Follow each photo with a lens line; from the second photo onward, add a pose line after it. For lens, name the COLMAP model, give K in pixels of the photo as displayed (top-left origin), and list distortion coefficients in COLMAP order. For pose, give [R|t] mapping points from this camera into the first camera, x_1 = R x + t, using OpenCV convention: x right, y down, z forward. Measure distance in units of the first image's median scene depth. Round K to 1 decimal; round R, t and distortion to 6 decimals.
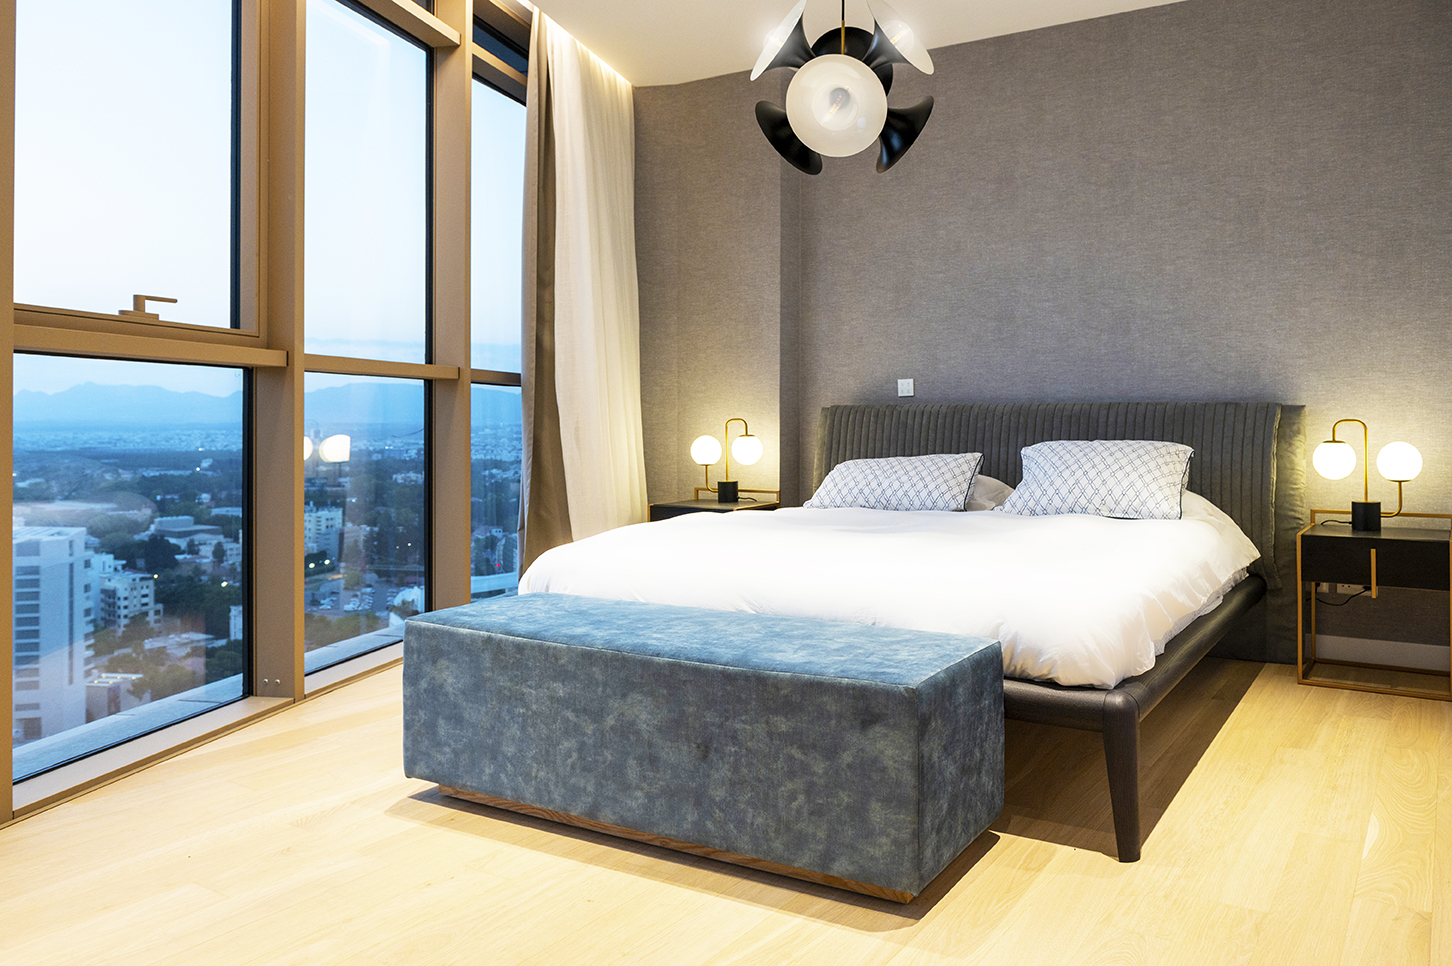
lens RADIAL K [[1000.7, 0, 728.3], [0, 1000.7, 454.5], [0, 0, 1]] dist [-0.007400, 0.000336]
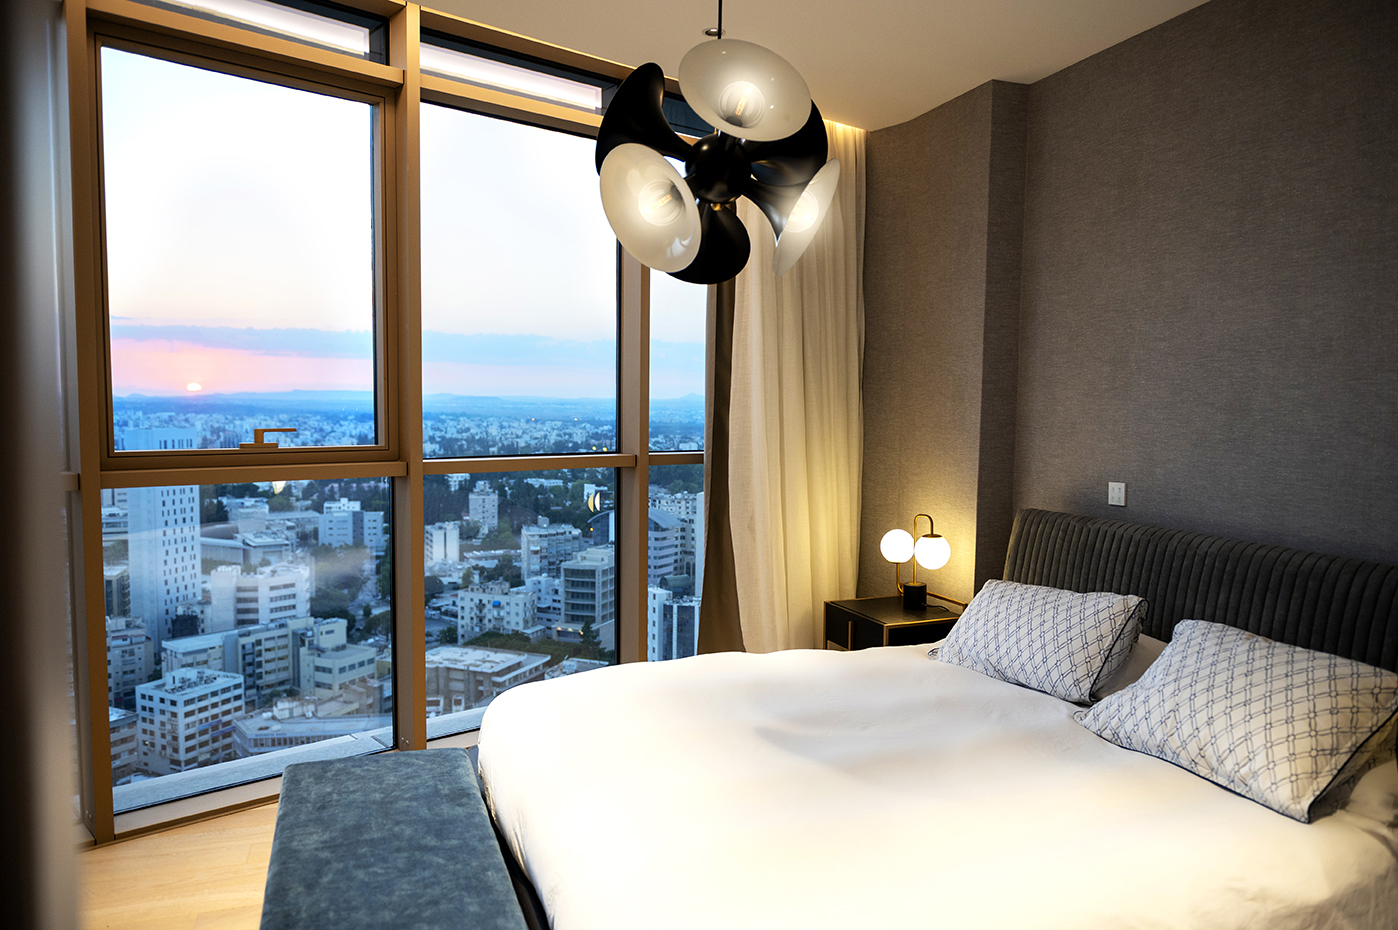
lens RADIAL K [[907.6, 0, 700.9], [0, 907.6, 495.8], [0, 0, 1]] dist [-0.004770, -0.002063]
pose [[0.804183, 0.057092, -0.591633, 0.336298], [-0.020382, 0.997440, 0.068548, -0.108144], [0.594032, -0.043066, 0.803288, 0.276014]]
